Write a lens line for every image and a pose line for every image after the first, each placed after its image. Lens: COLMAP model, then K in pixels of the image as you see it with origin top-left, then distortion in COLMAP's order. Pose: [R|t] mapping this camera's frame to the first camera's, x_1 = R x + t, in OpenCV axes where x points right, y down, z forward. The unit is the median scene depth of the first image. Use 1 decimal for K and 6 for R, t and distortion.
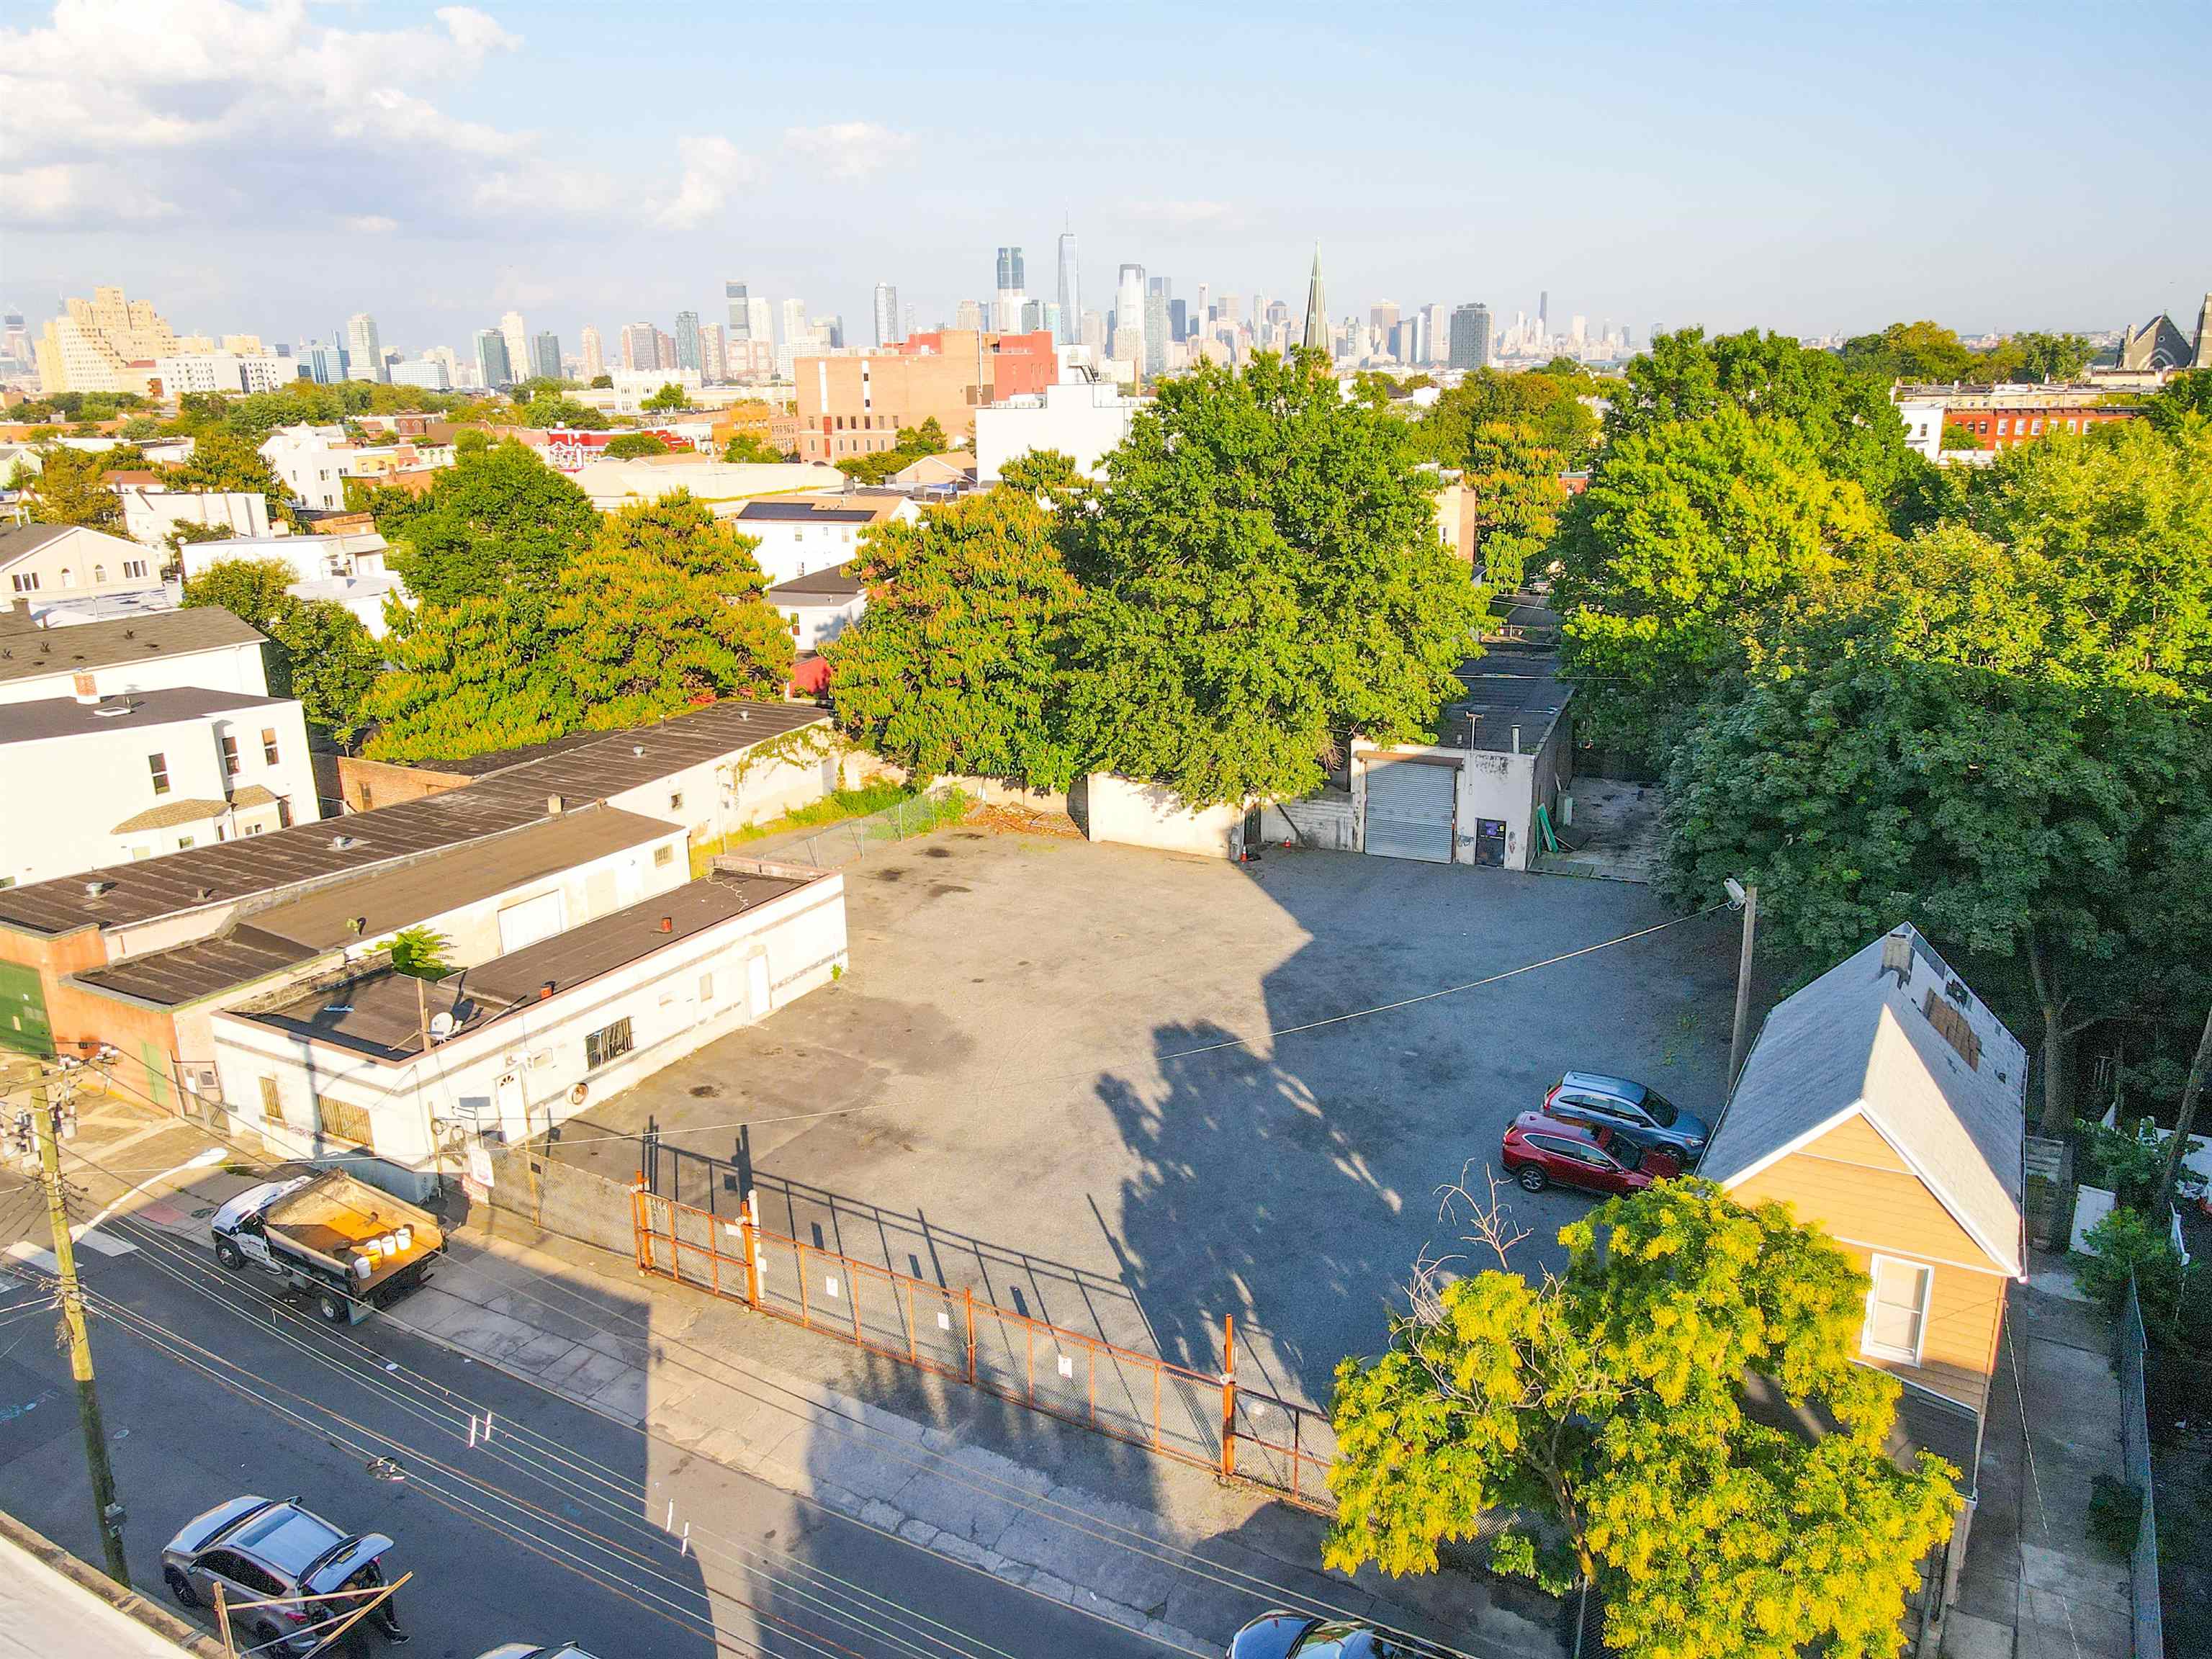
lens RADIAL K [[1608.4, 0, 1090.2], [0, 1608.4, 834.6], [0, 0, 1]] dist [0.020813, 0.003119]
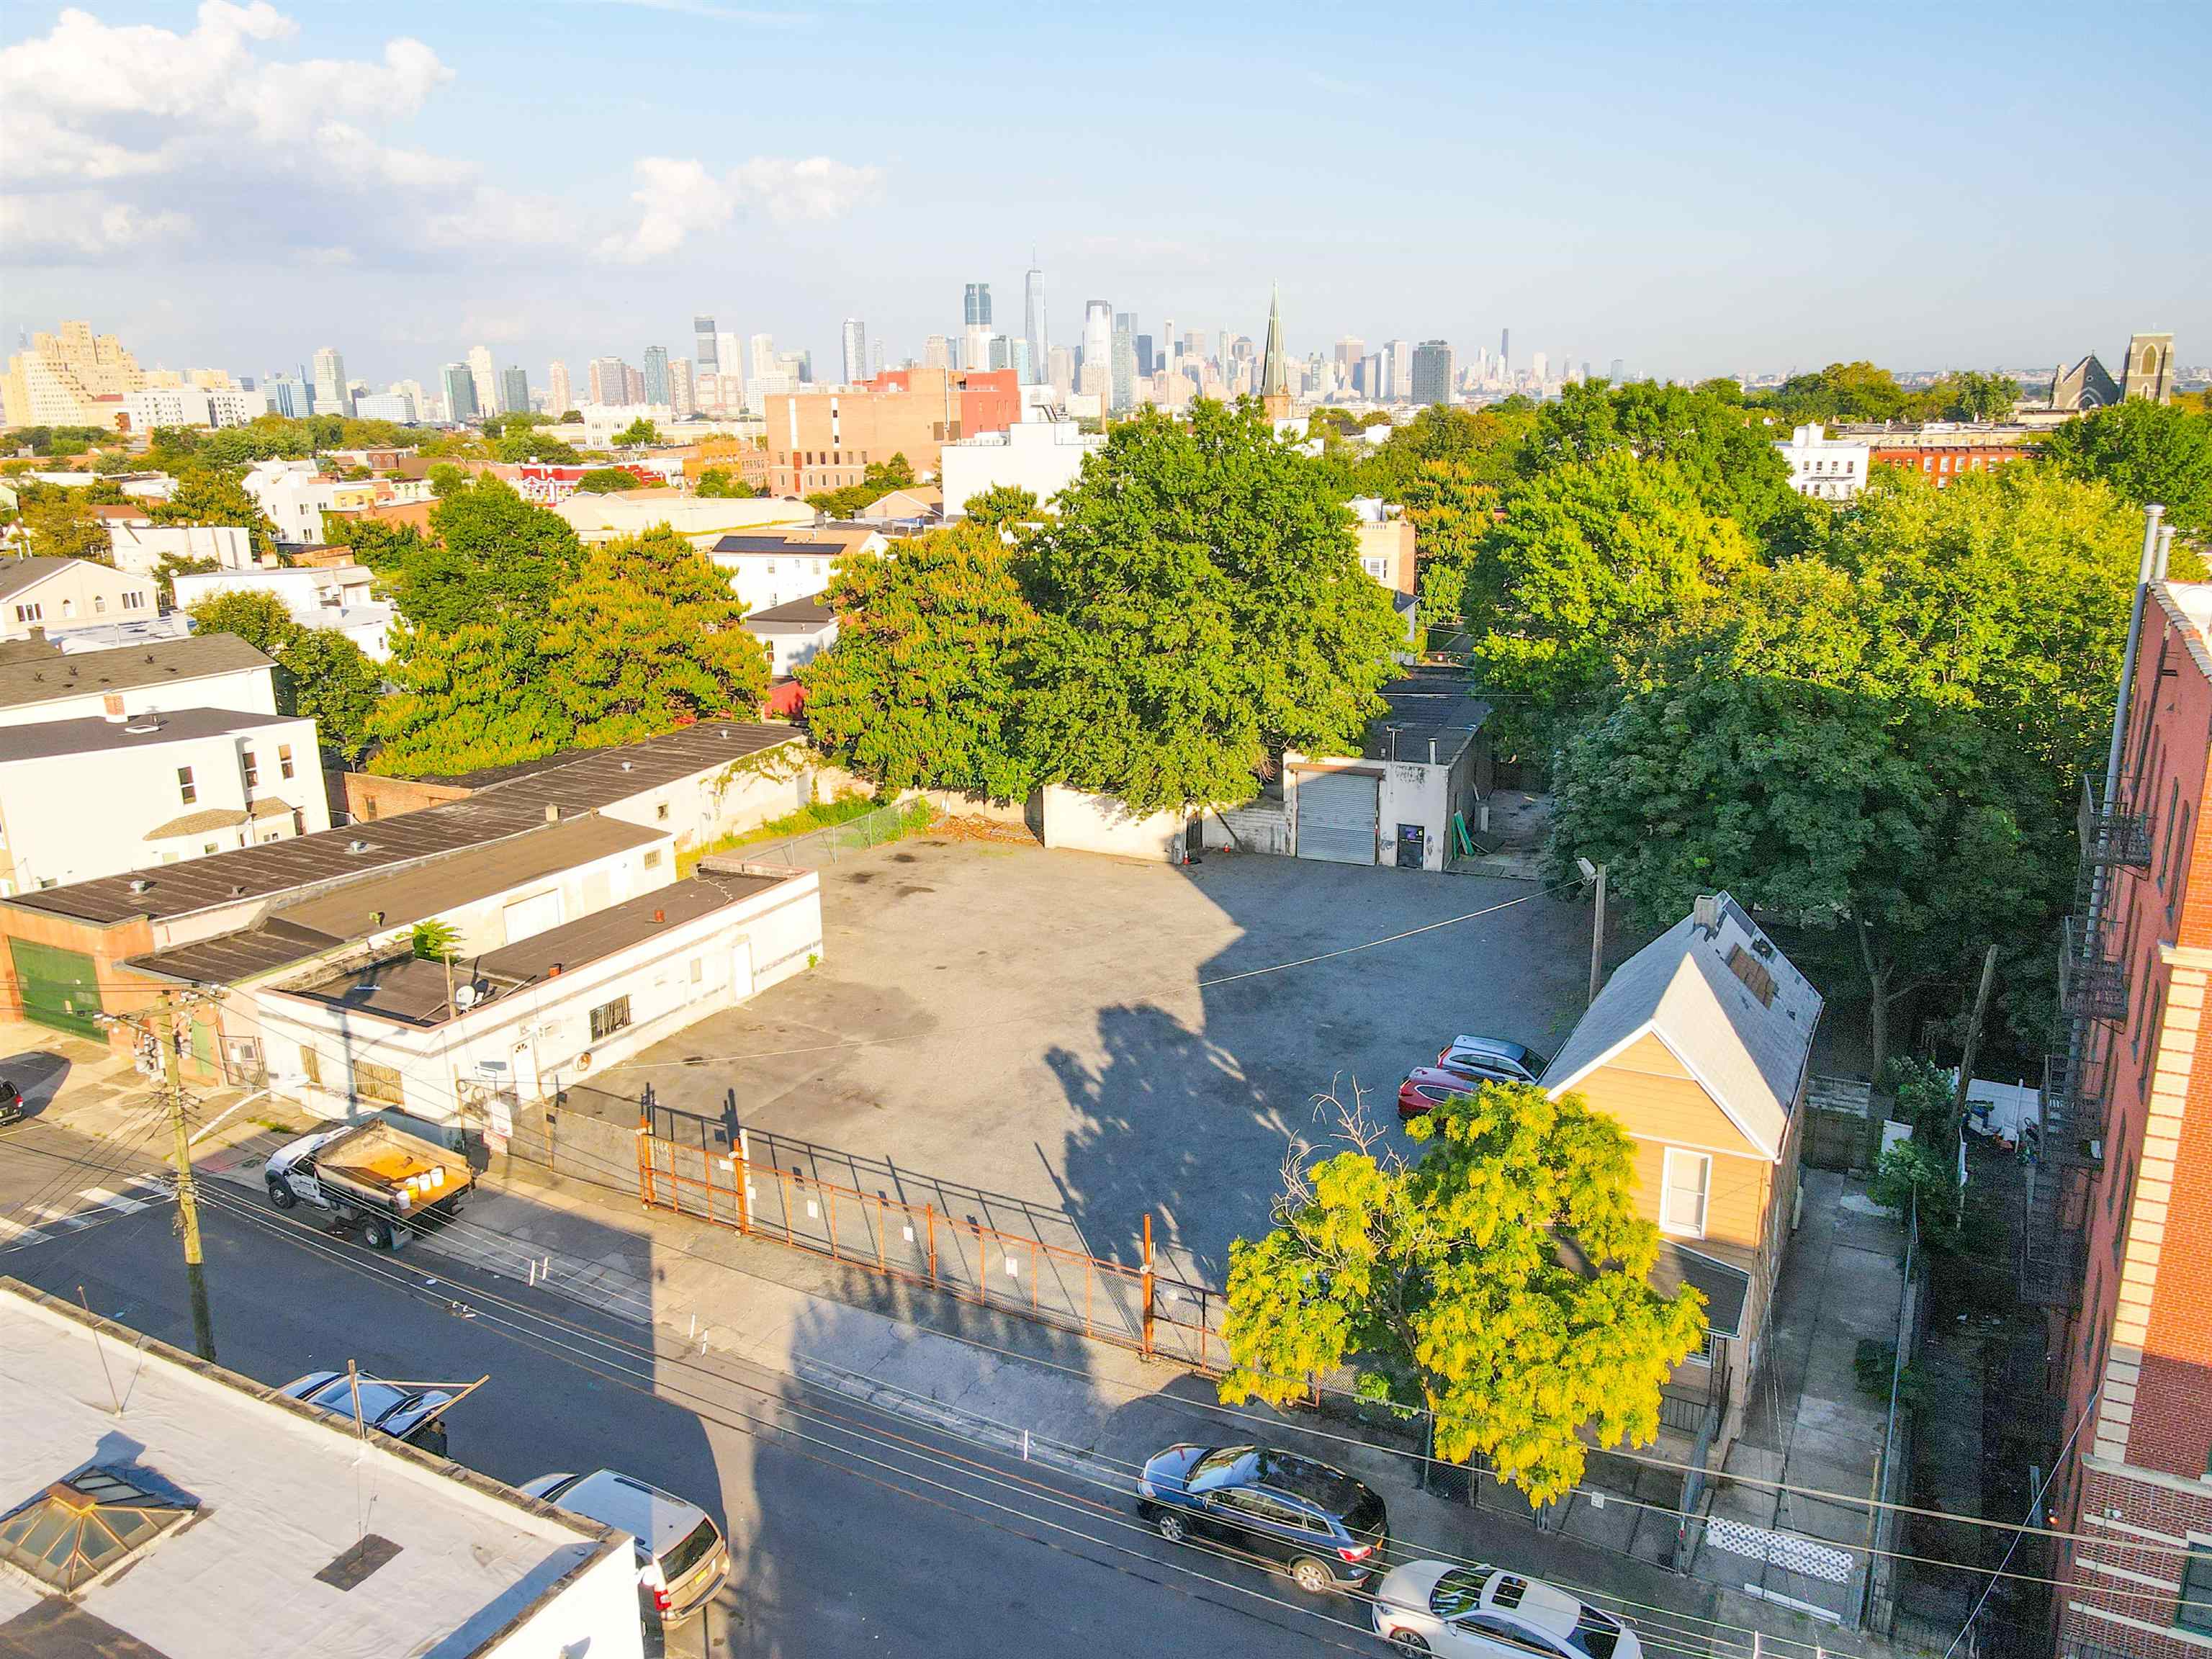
lens RADIAL K [[1608.4, 0, 1089.6], [0, 1608.4, 832.6], [0, 0, 1]] dist [0.020813, 0.003119]
pose [[0.999816, -0.003730, 0.018832, 0.010351], [0.004124, 0.999773, -0.020903, 0.018715], [-0.018750, 0.020977, 0.999604, -0.094442]]
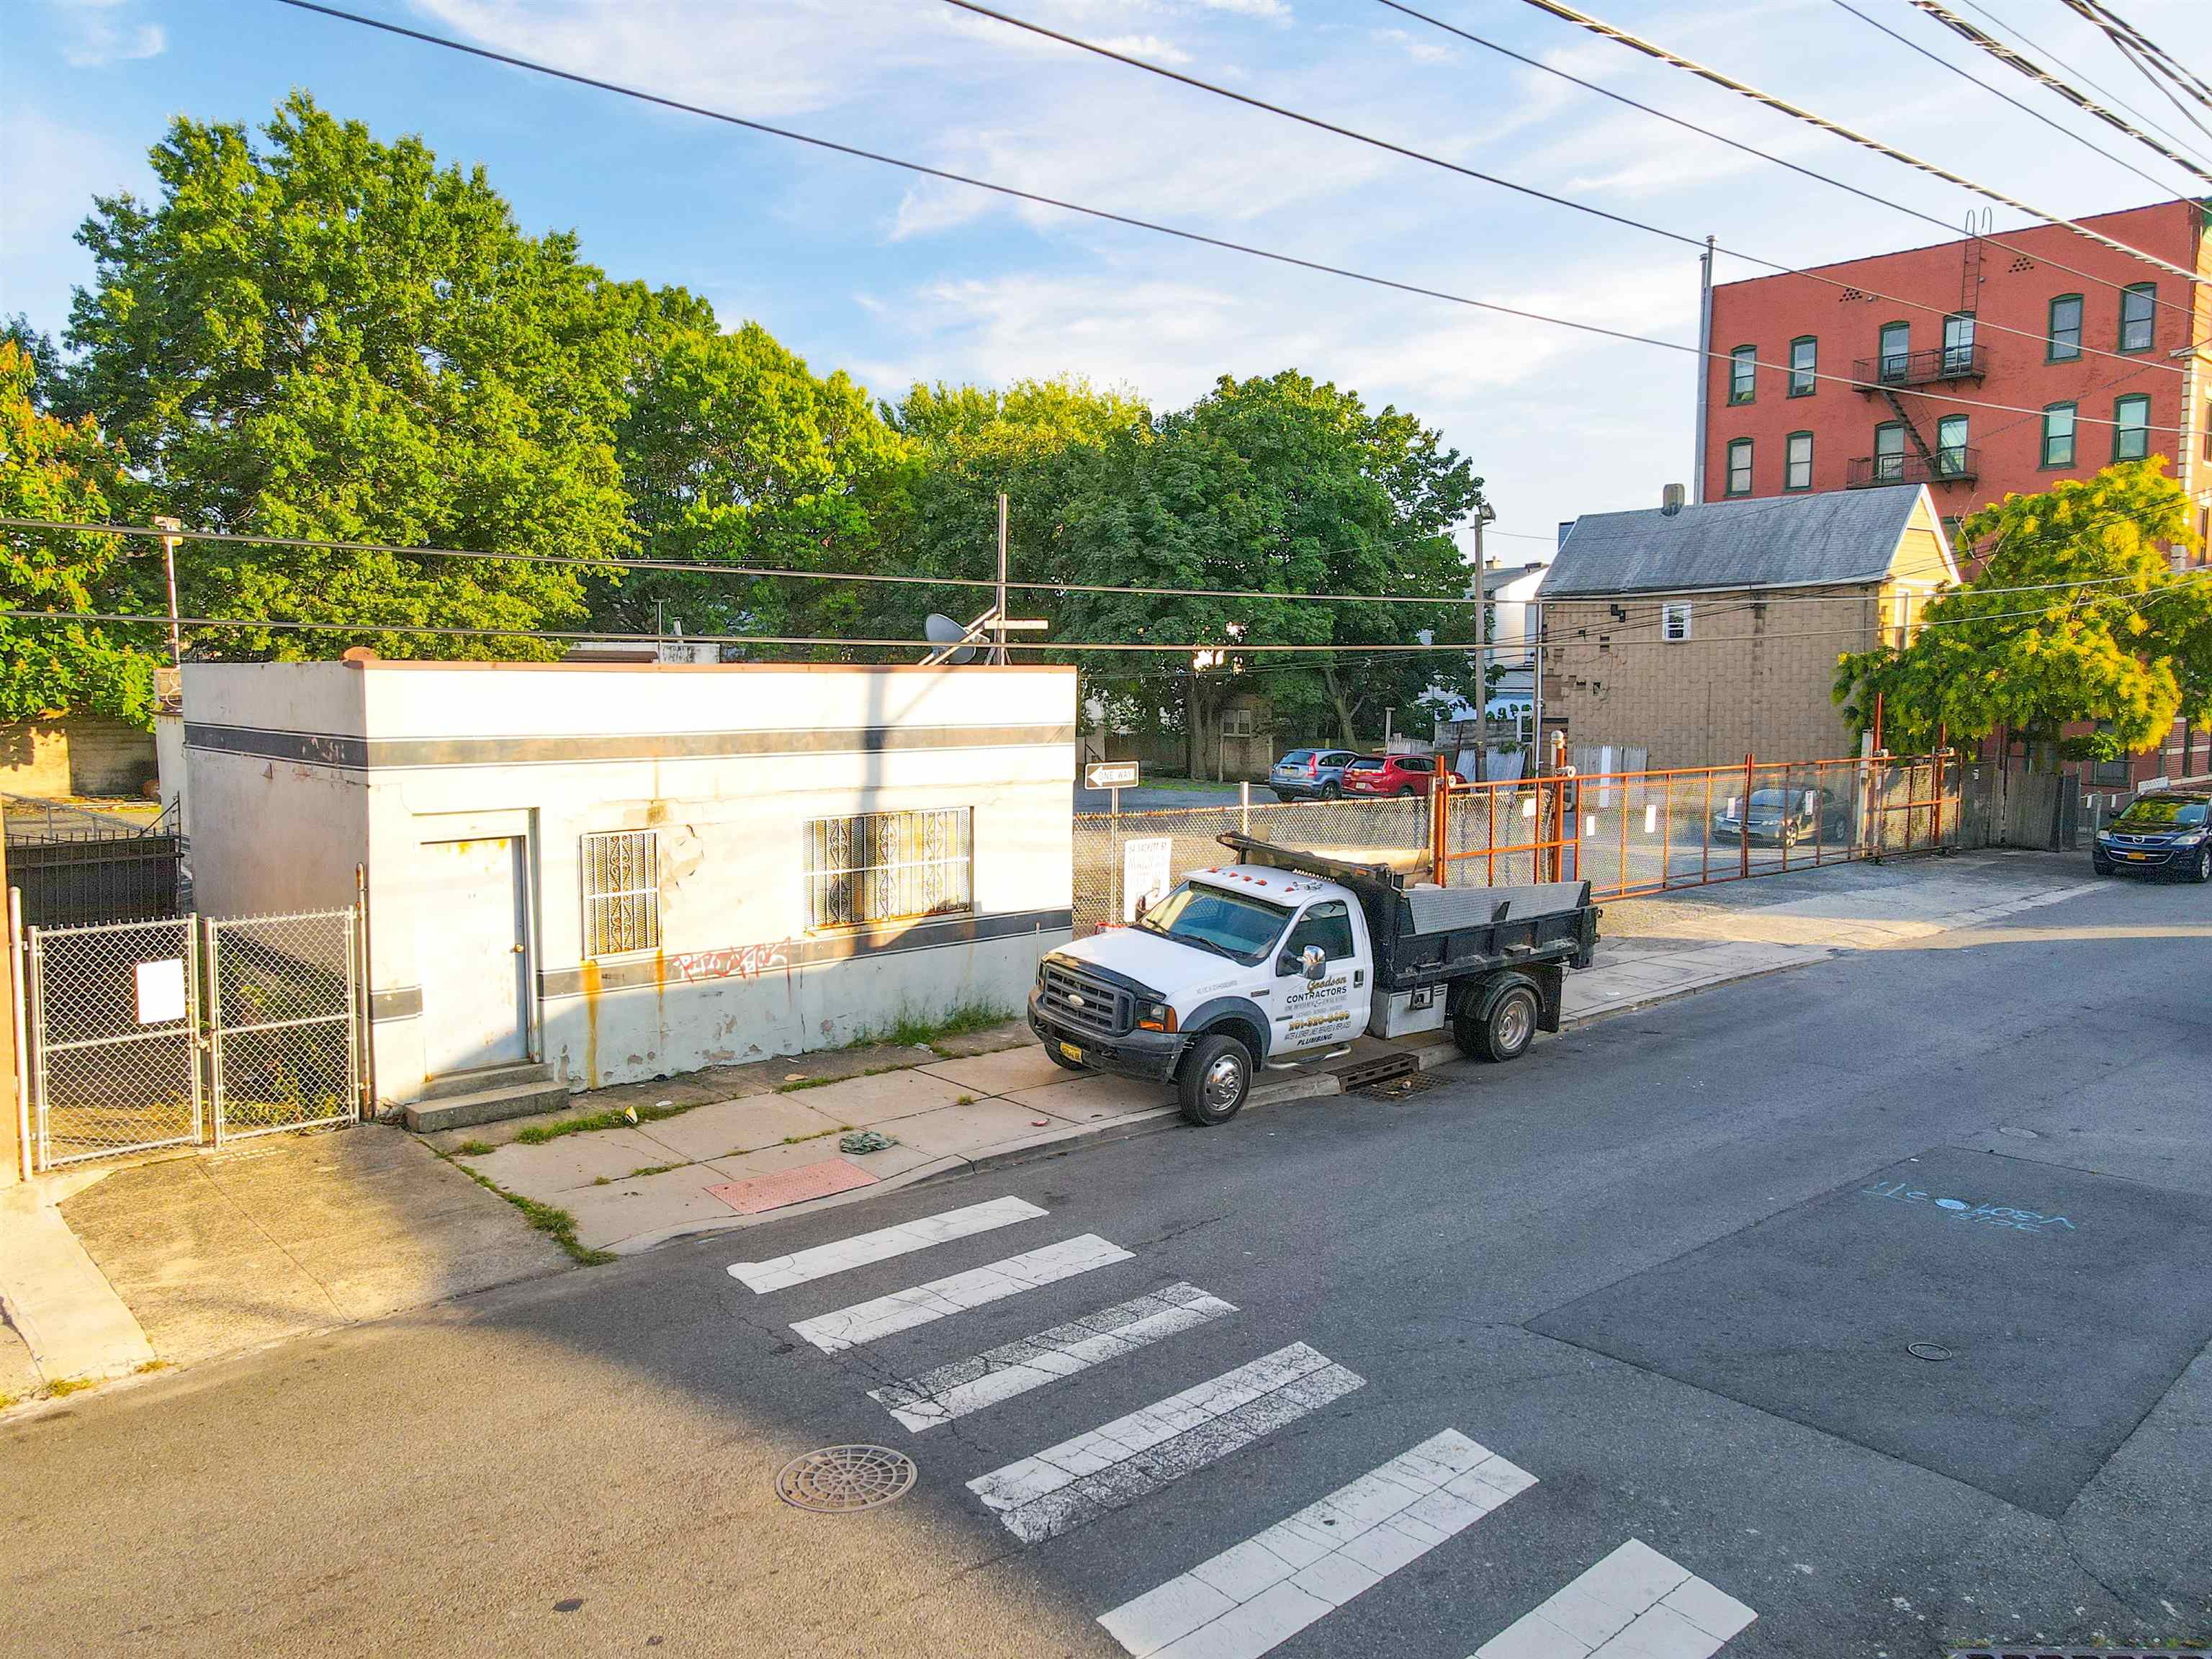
lens RADIAL K [[1608.4, 0, 1089.8], [0, 1608.4, 822.3], [0, 0, 1]] dist [0.020813, 0.003119]
pose [[0.313746, -0.068168, 0.947057, -0.543978], [0.262298, 0.964829, -0.017449, 0.123809], [-0.912559, 0.253886, 0.320591, 0.550901]]
